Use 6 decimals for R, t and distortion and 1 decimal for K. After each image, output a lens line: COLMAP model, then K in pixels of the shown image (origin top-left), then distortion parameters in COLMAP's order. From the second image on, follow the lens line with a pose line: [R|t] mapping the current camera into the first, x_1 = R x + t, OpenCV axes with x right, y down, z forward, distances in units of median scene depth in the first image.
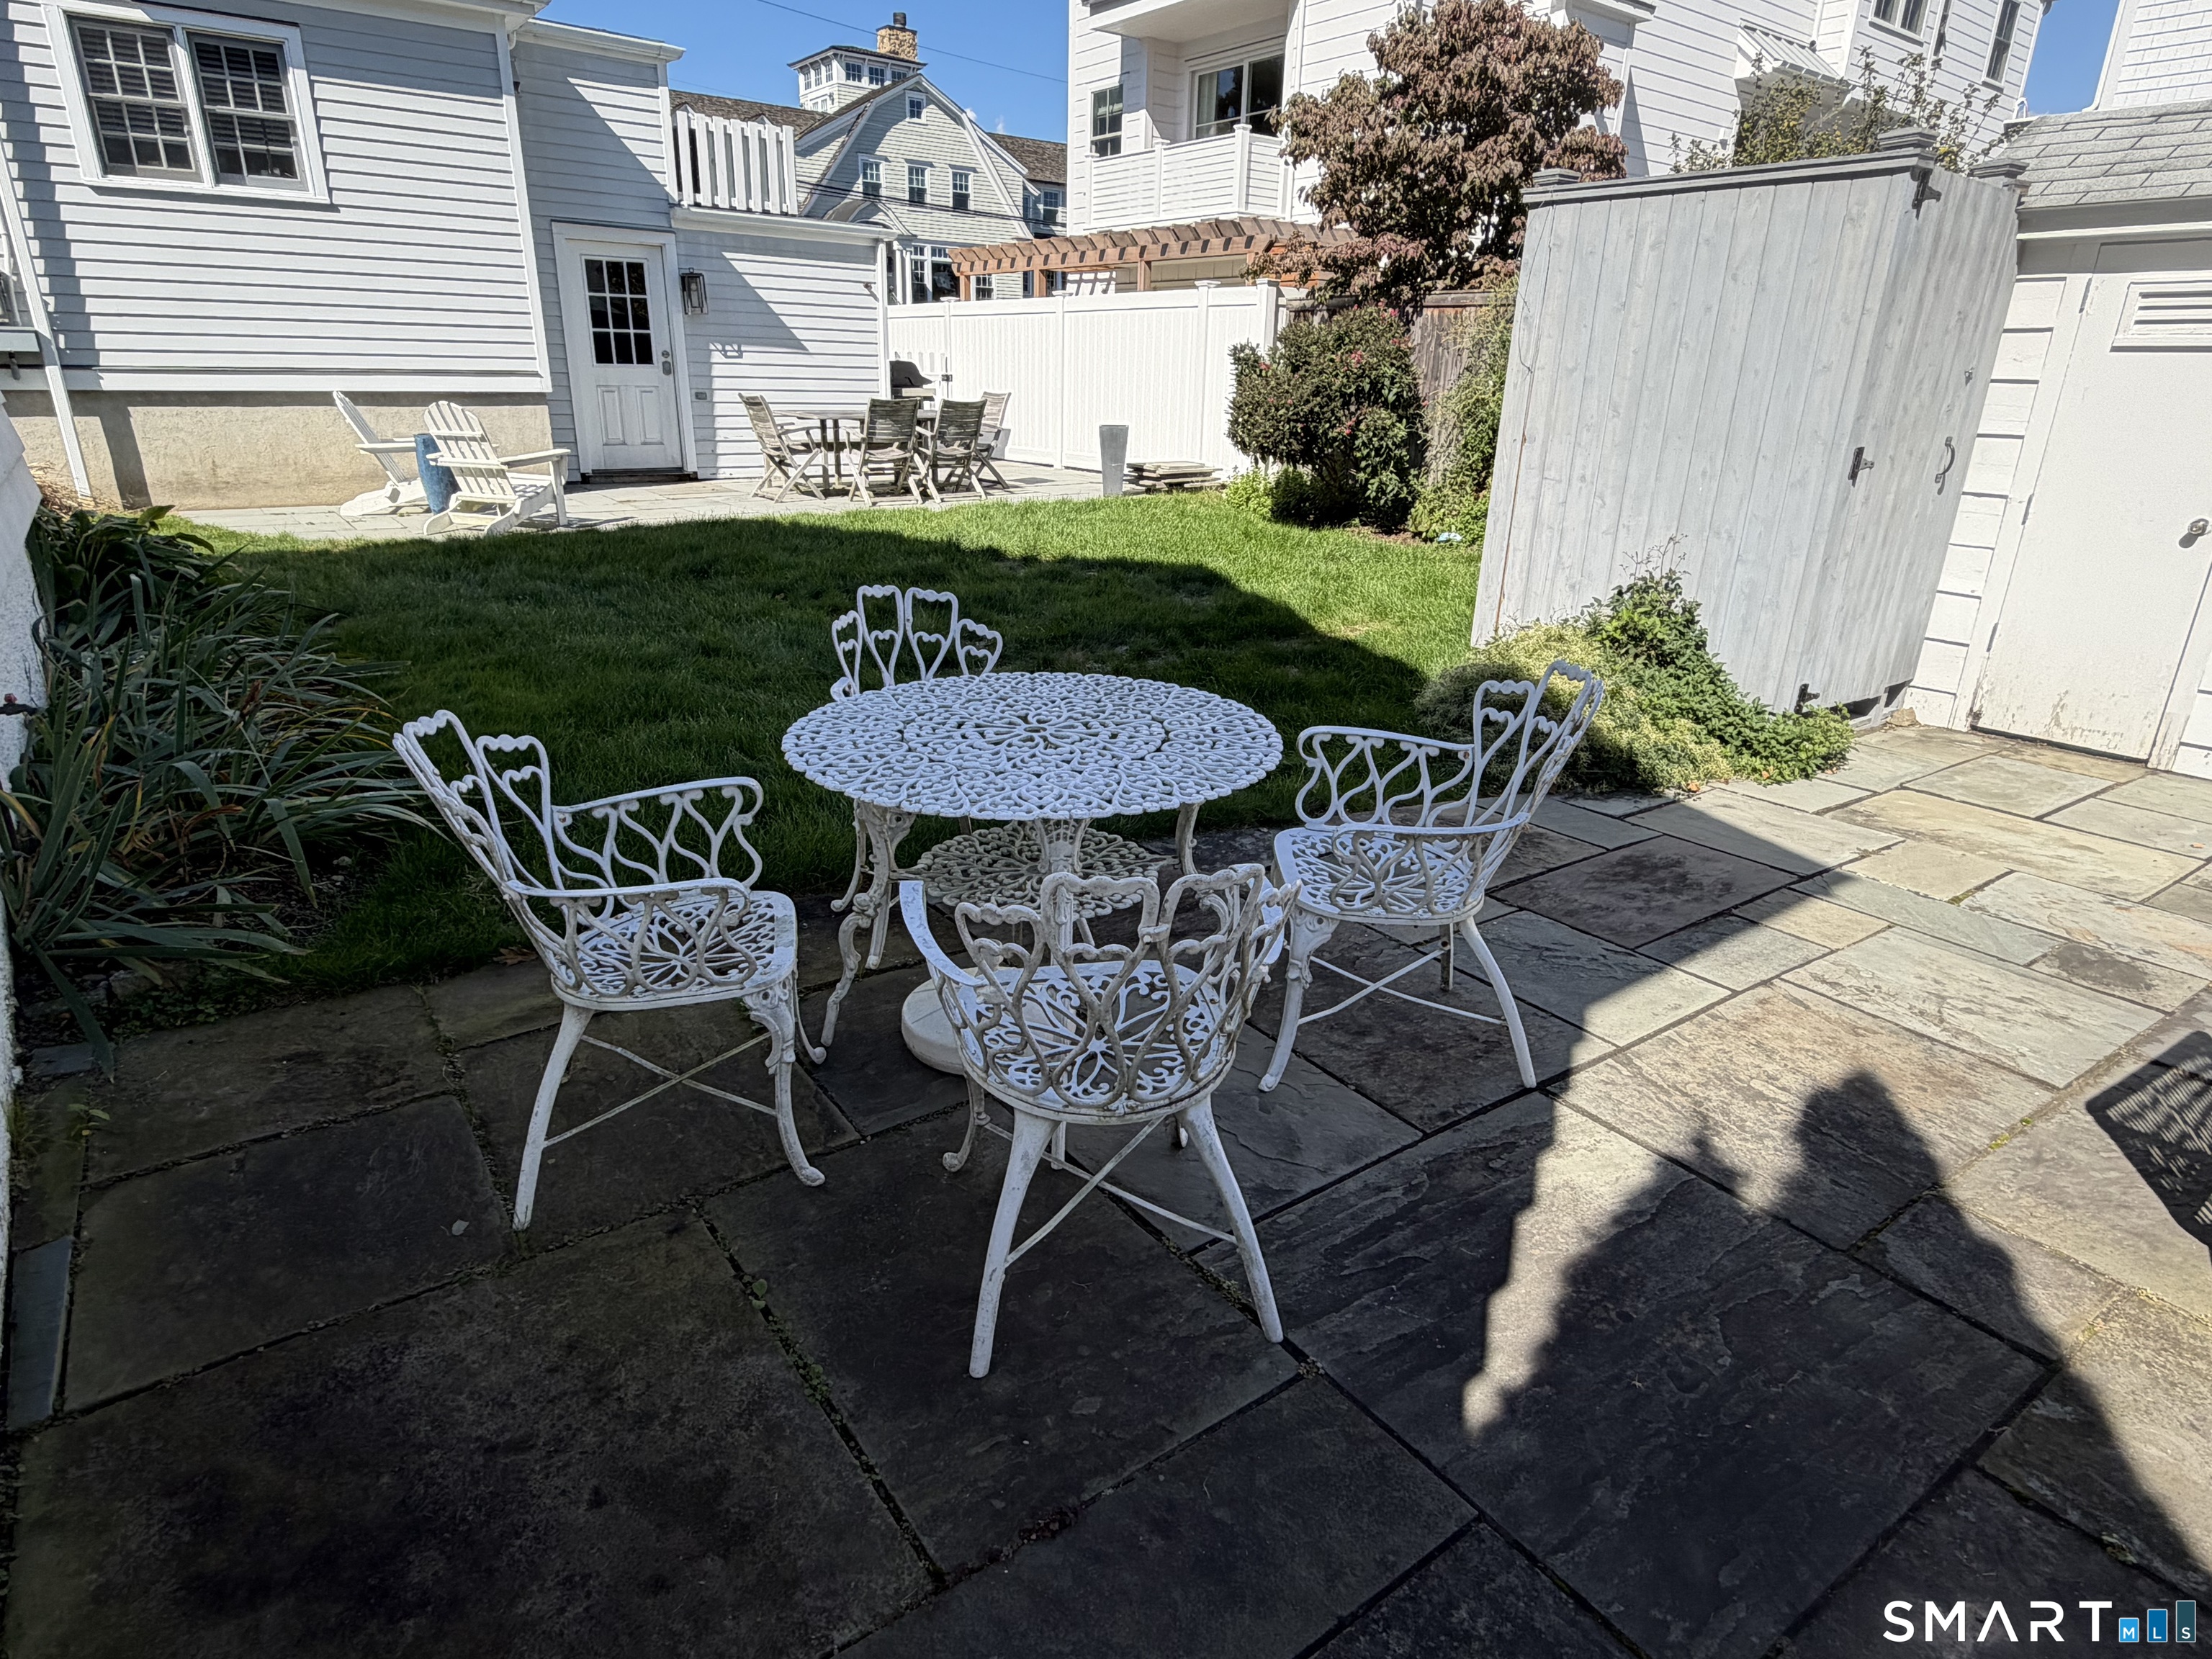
lens RADIAL K [[1243.4, 0, 1101.3], [0, 1243.4, 844.9], [0, 0, 1]] dist [-0.001779, 0.000736]
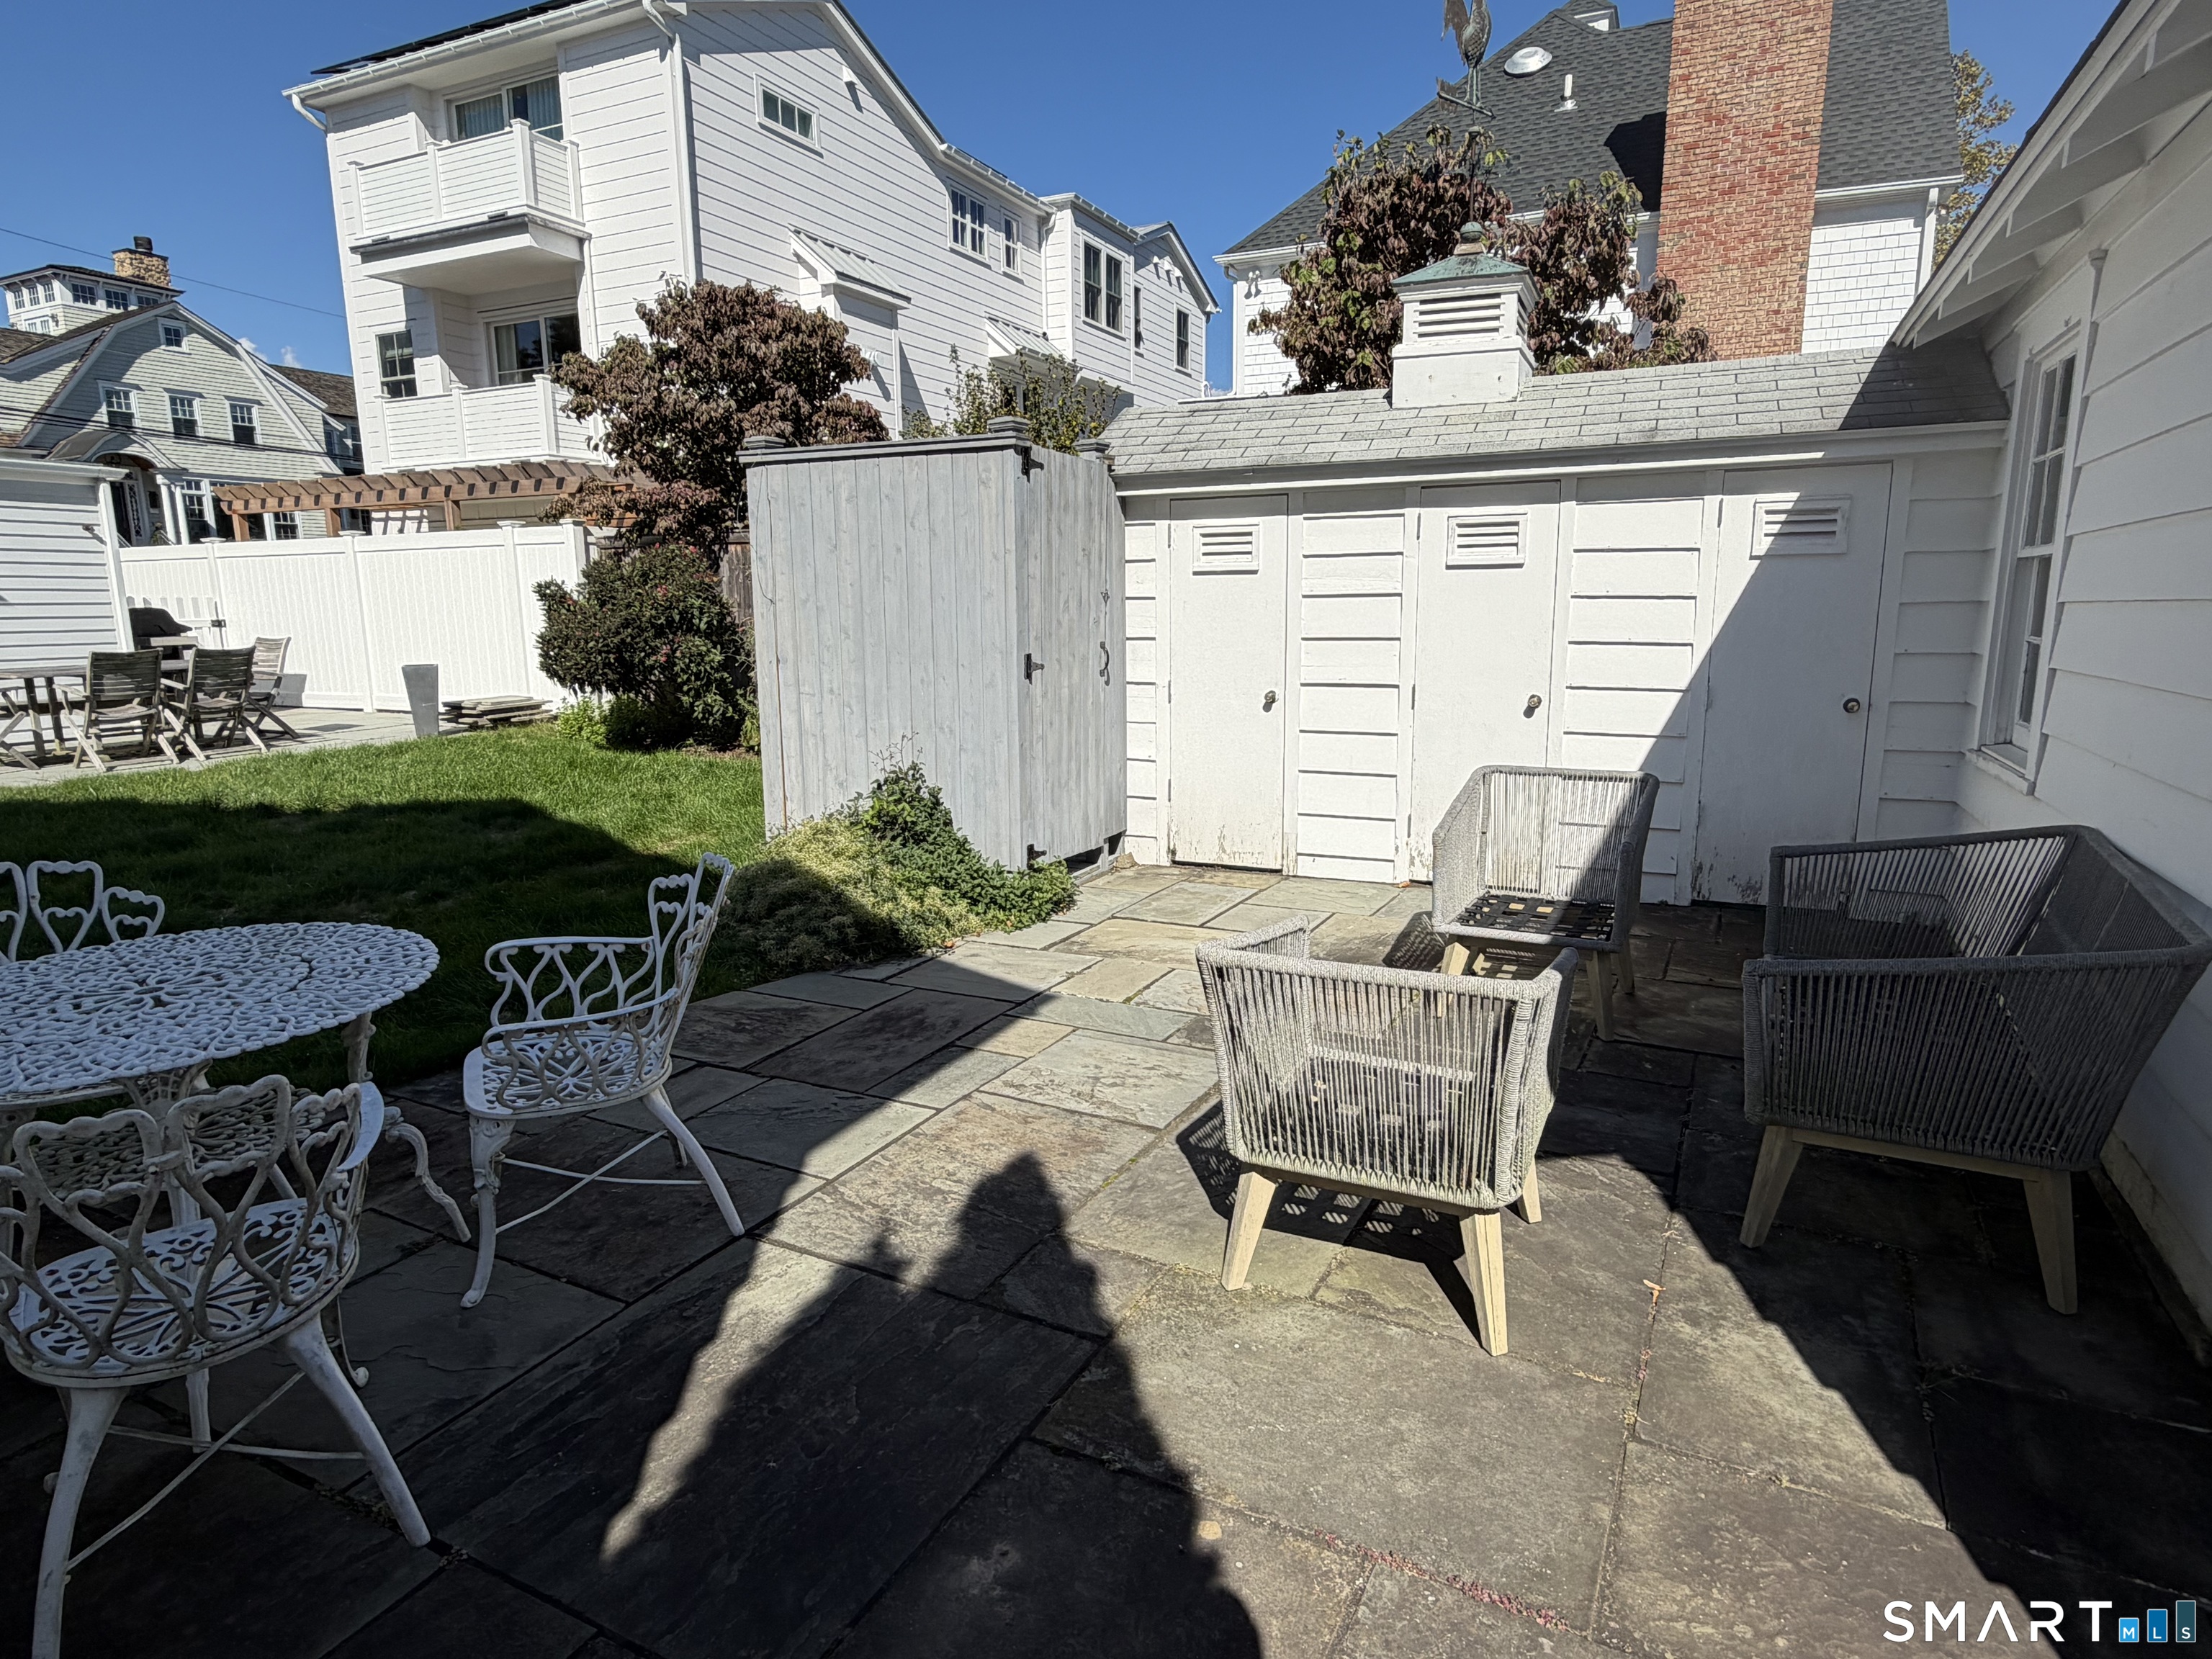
lens RADIAL K [[1243.4, 0, 1099.6], [0, 1243.4, 839.4], [0, 0, 1]] dist [-0.001779, 0.000736]
pose [[0.888877, -0.118683, 0.442507, 0.101428], [0.191931, 0.973487, -0.124442, 0.028972], [-0.416006, 0.195545, 0.888089, -0.096742]]
